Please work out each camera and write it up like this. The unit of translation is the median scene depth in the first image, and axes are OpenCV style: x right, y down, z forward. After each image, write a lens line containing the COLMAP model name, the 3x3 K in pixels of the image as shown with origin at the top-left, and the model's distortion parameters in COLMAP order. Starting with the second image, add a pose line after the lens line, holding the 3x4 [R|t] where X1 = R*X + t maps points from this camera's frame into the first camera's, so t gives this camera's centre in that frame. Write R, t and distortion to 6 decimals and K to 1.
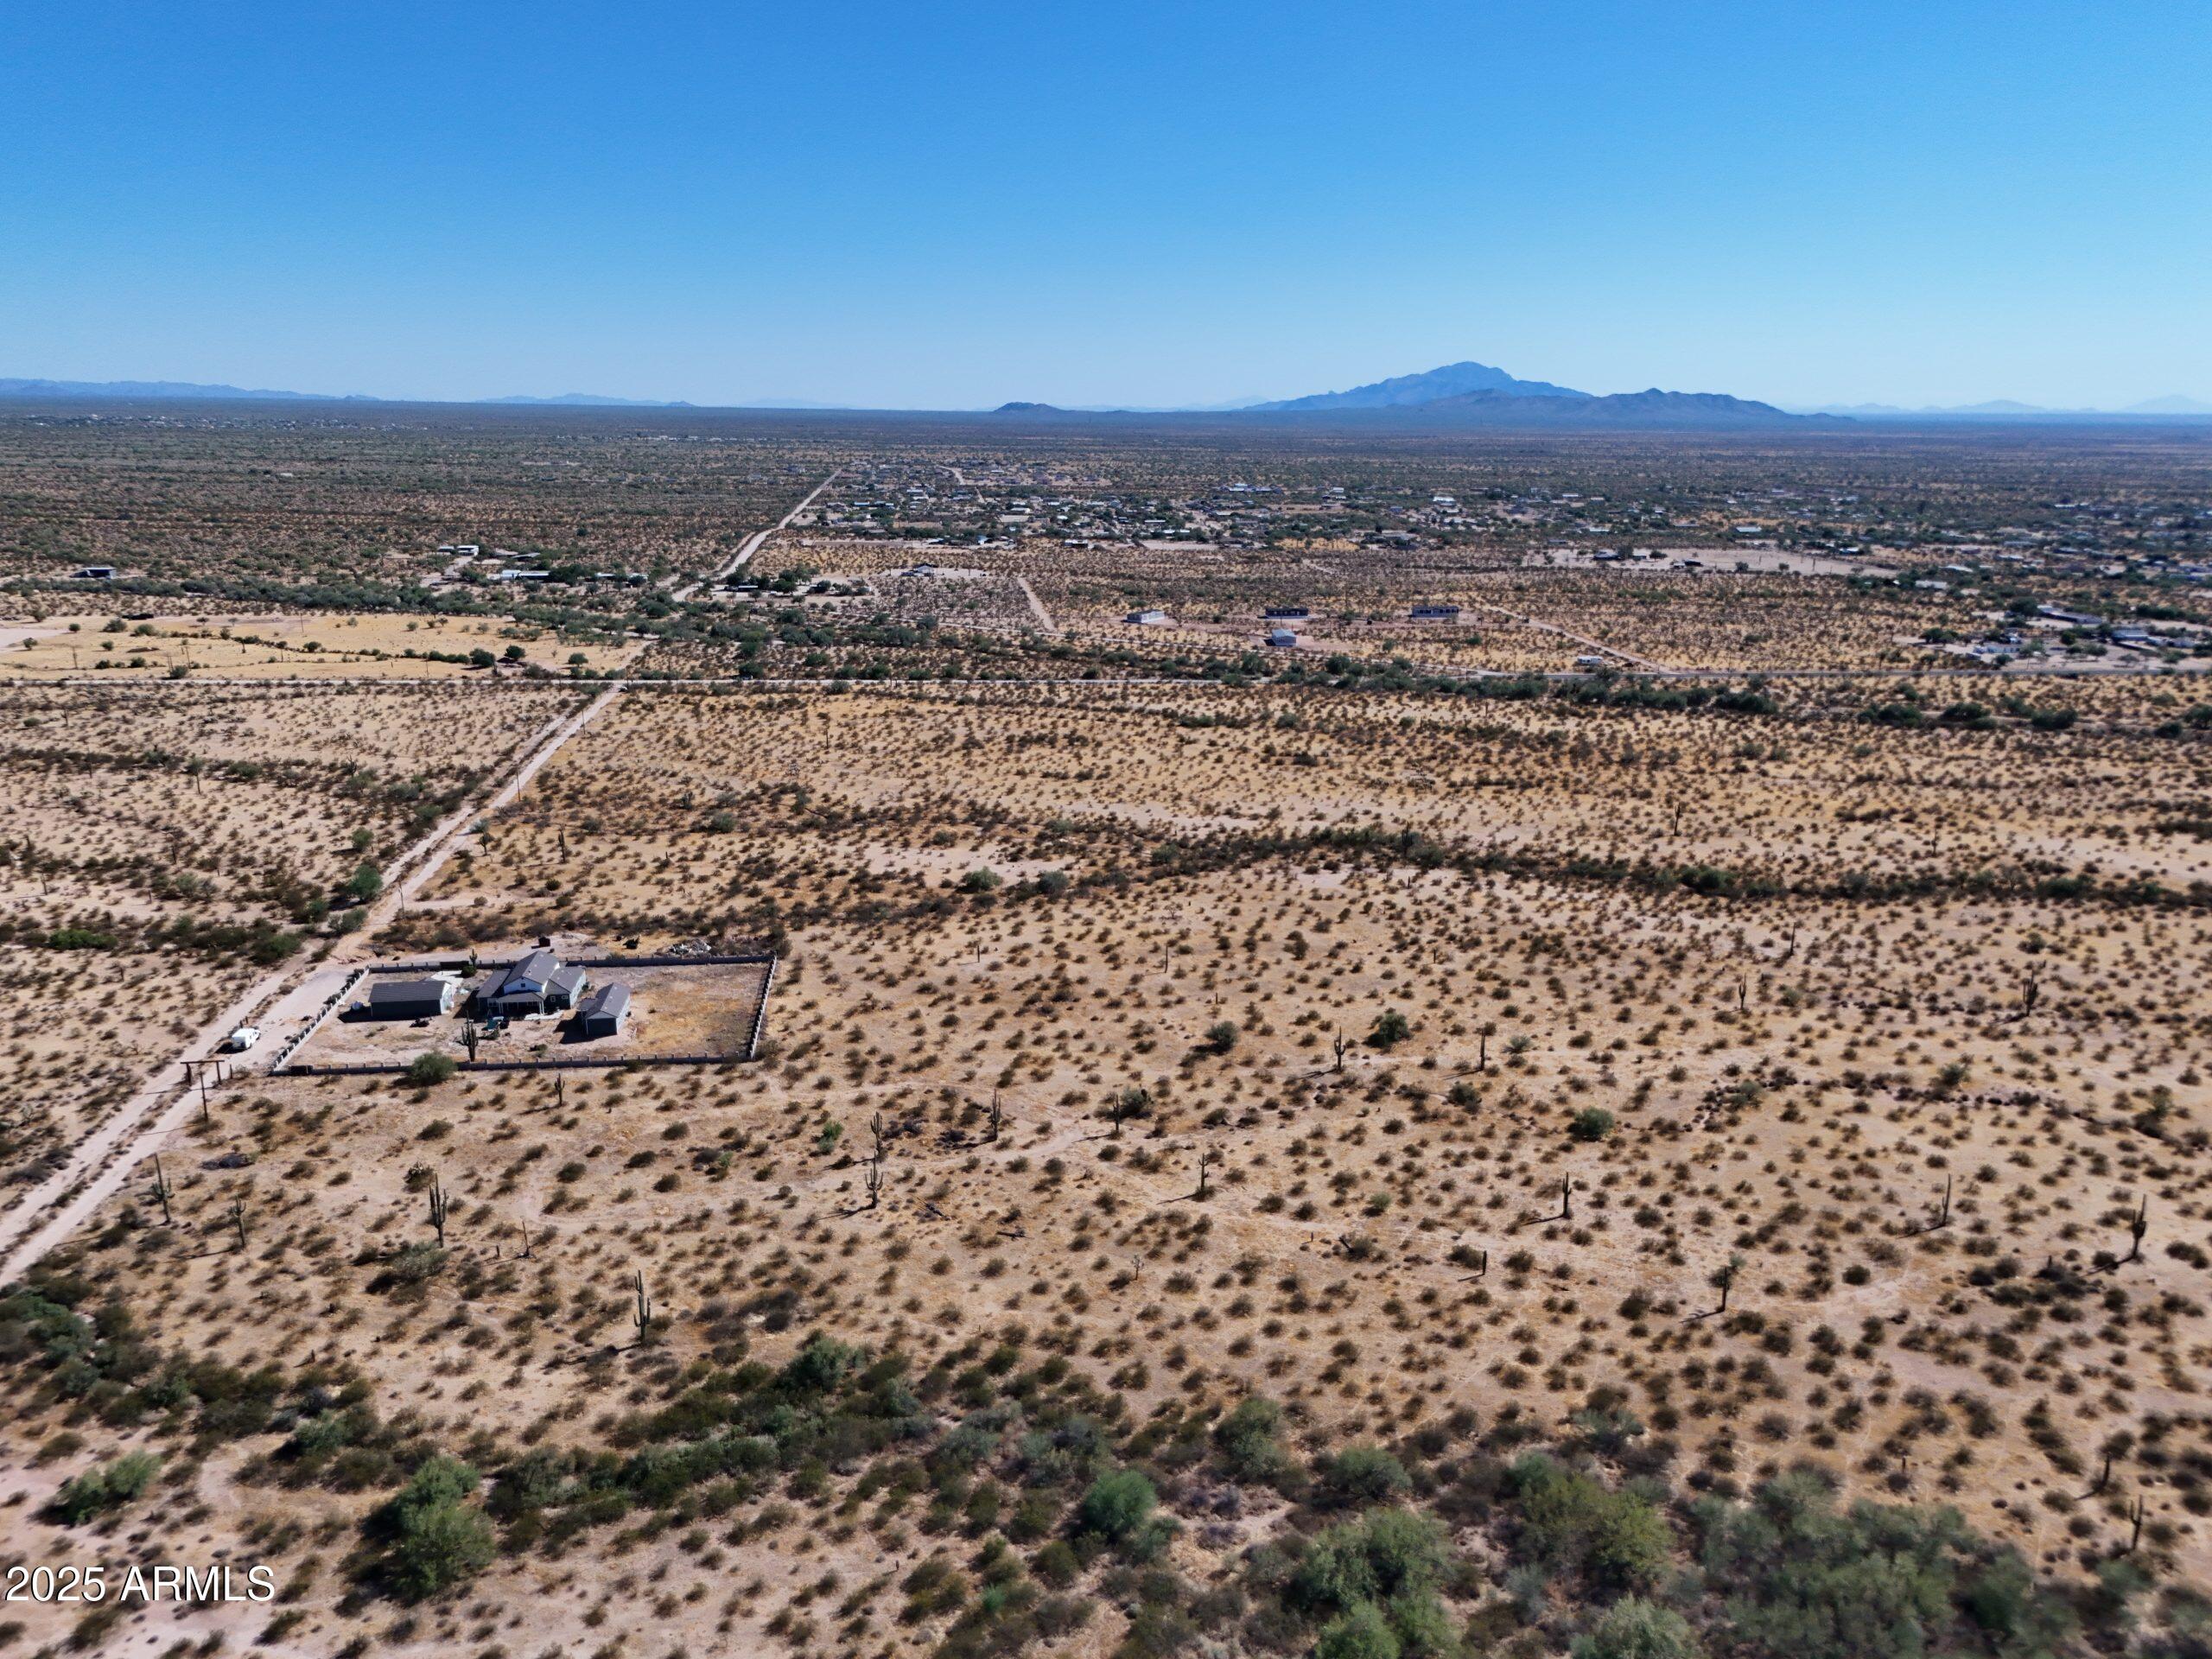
lens RADIAL K [[1640.2, 0, 1101.9], [0, 1640.2, 823.7], [0, 0, 1]] dist [0.053292, -0.041295]
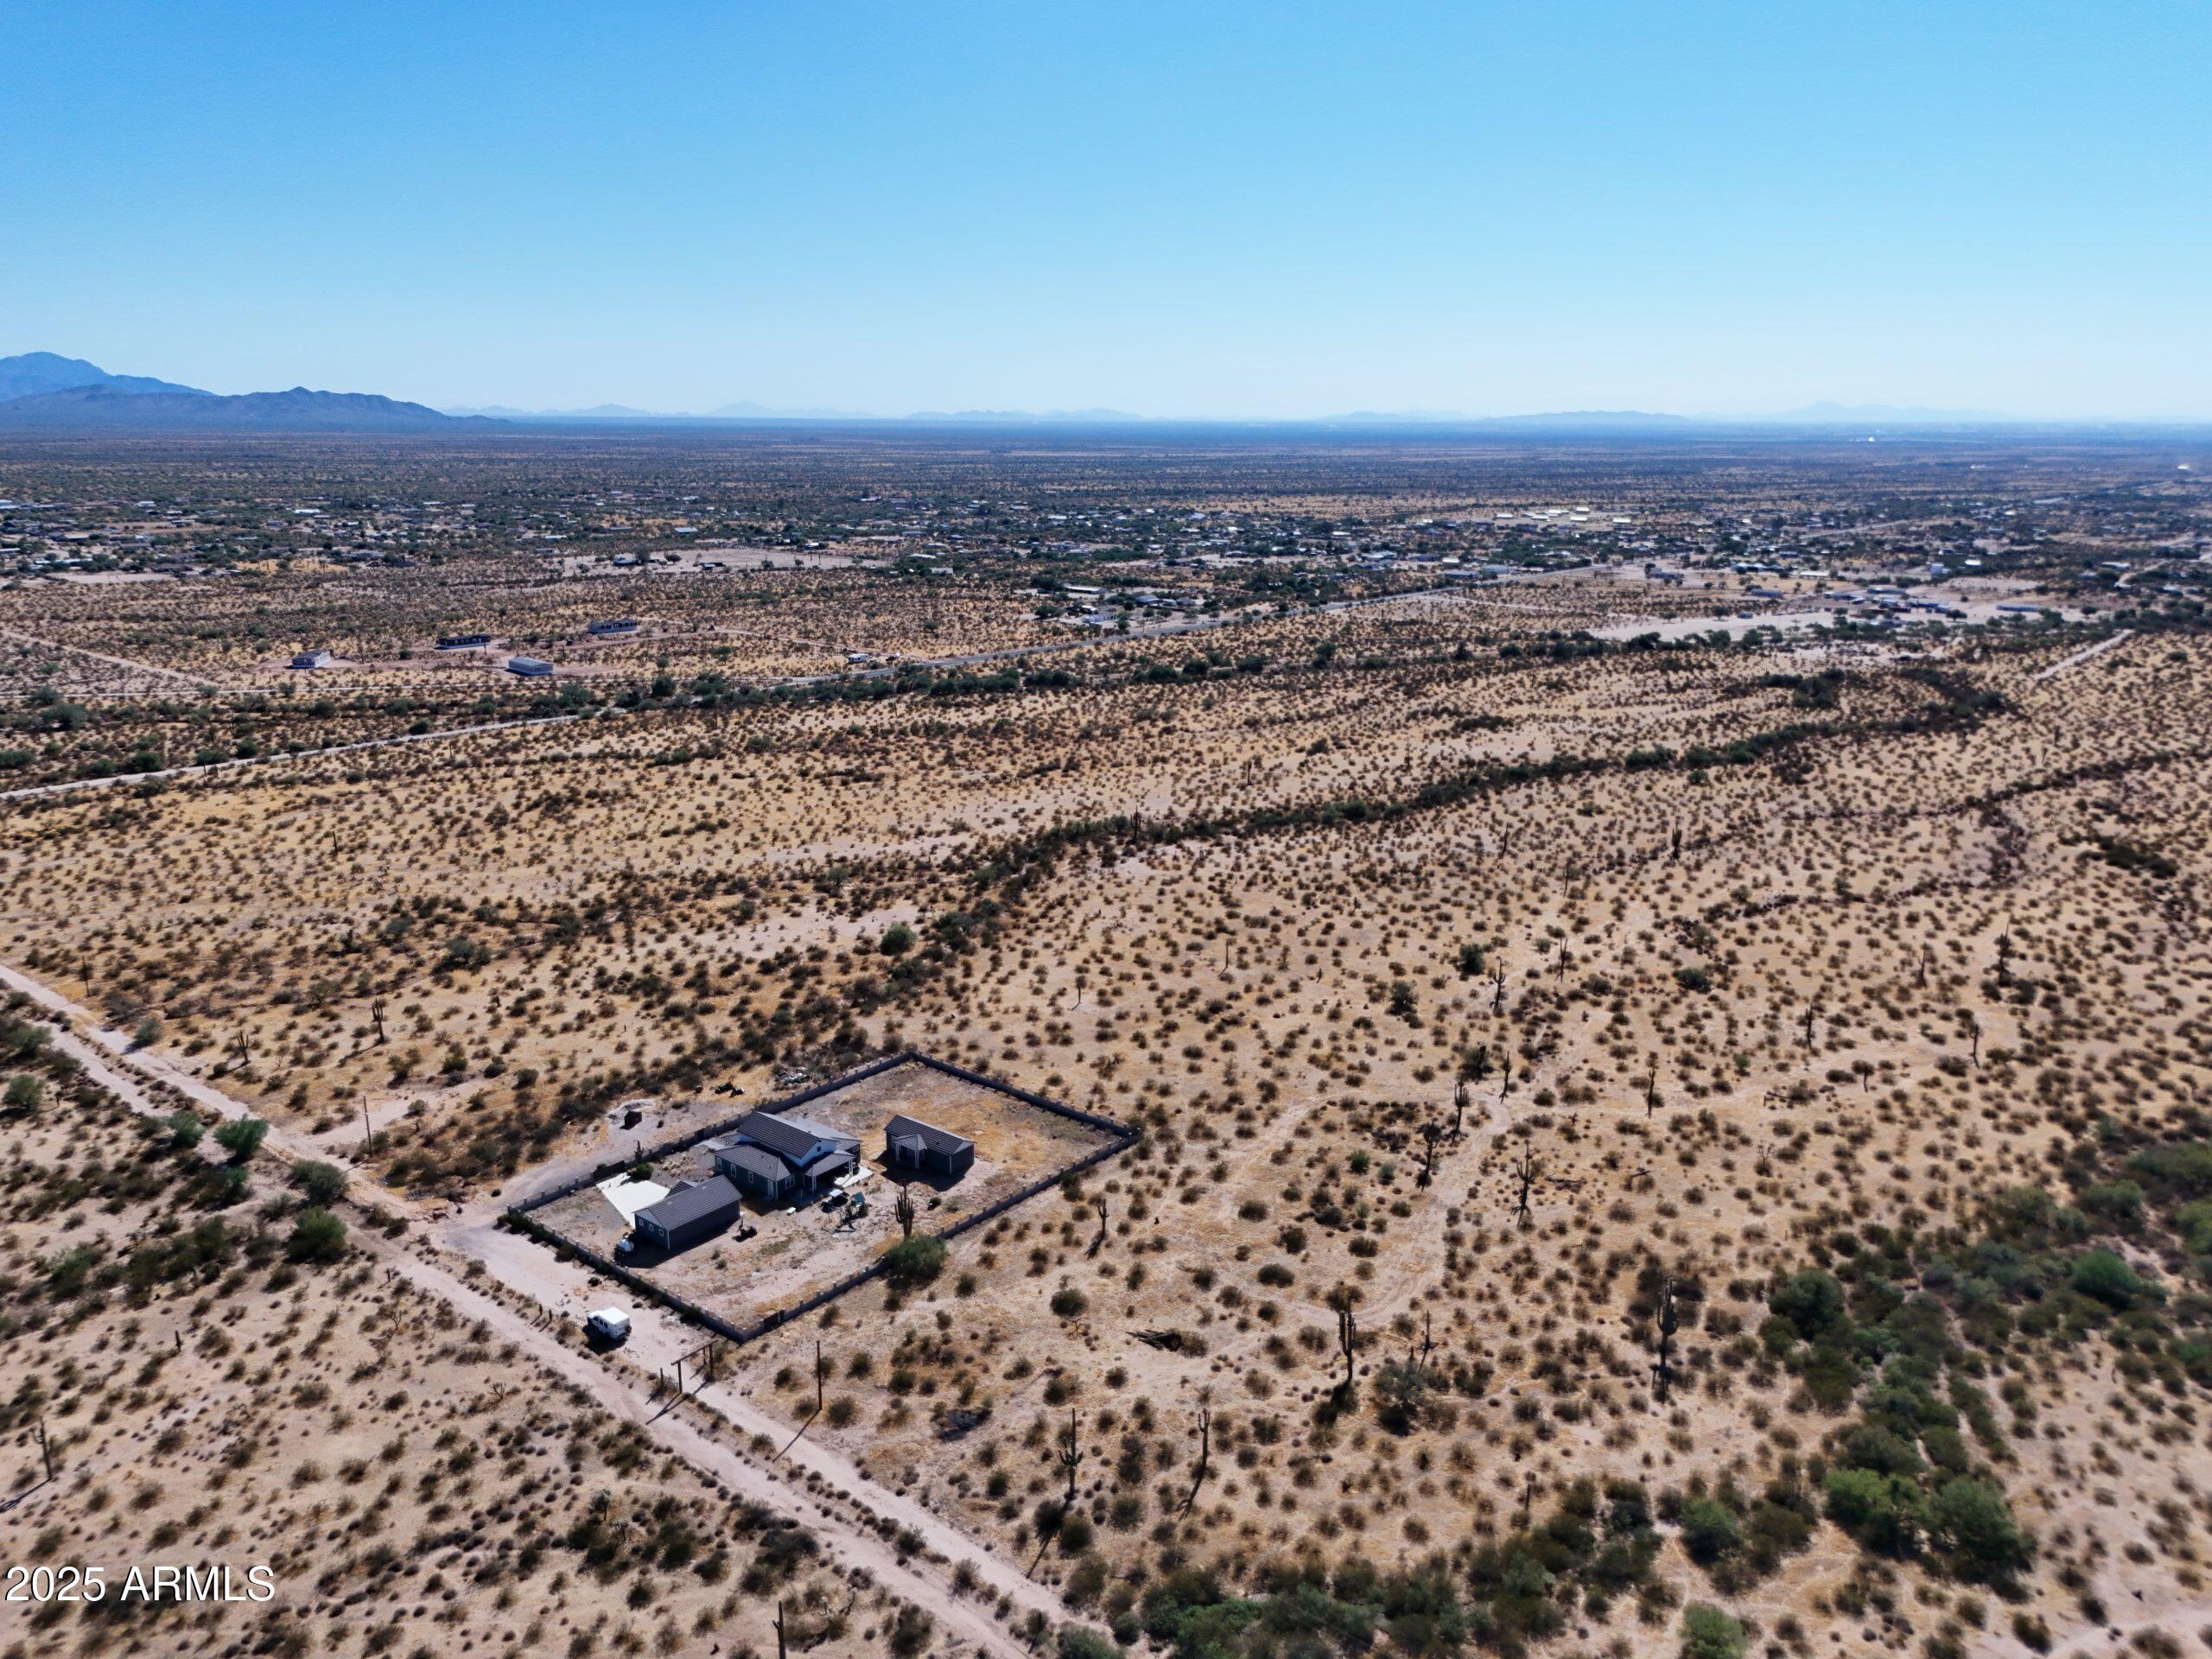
lens RADIAL K [[1640.2, 0, 1105.3], [0, 1640.2, 828.1], [0, 0, 1]] dist [0.053292, -0.041295]
pose [[0.720018, -0.171203, 0.672505, -1.155125], [0.169992, 0.983078, 0.068265, -0.131870], [-0.672812, 0.065169, 0.736937, 0.454069]]
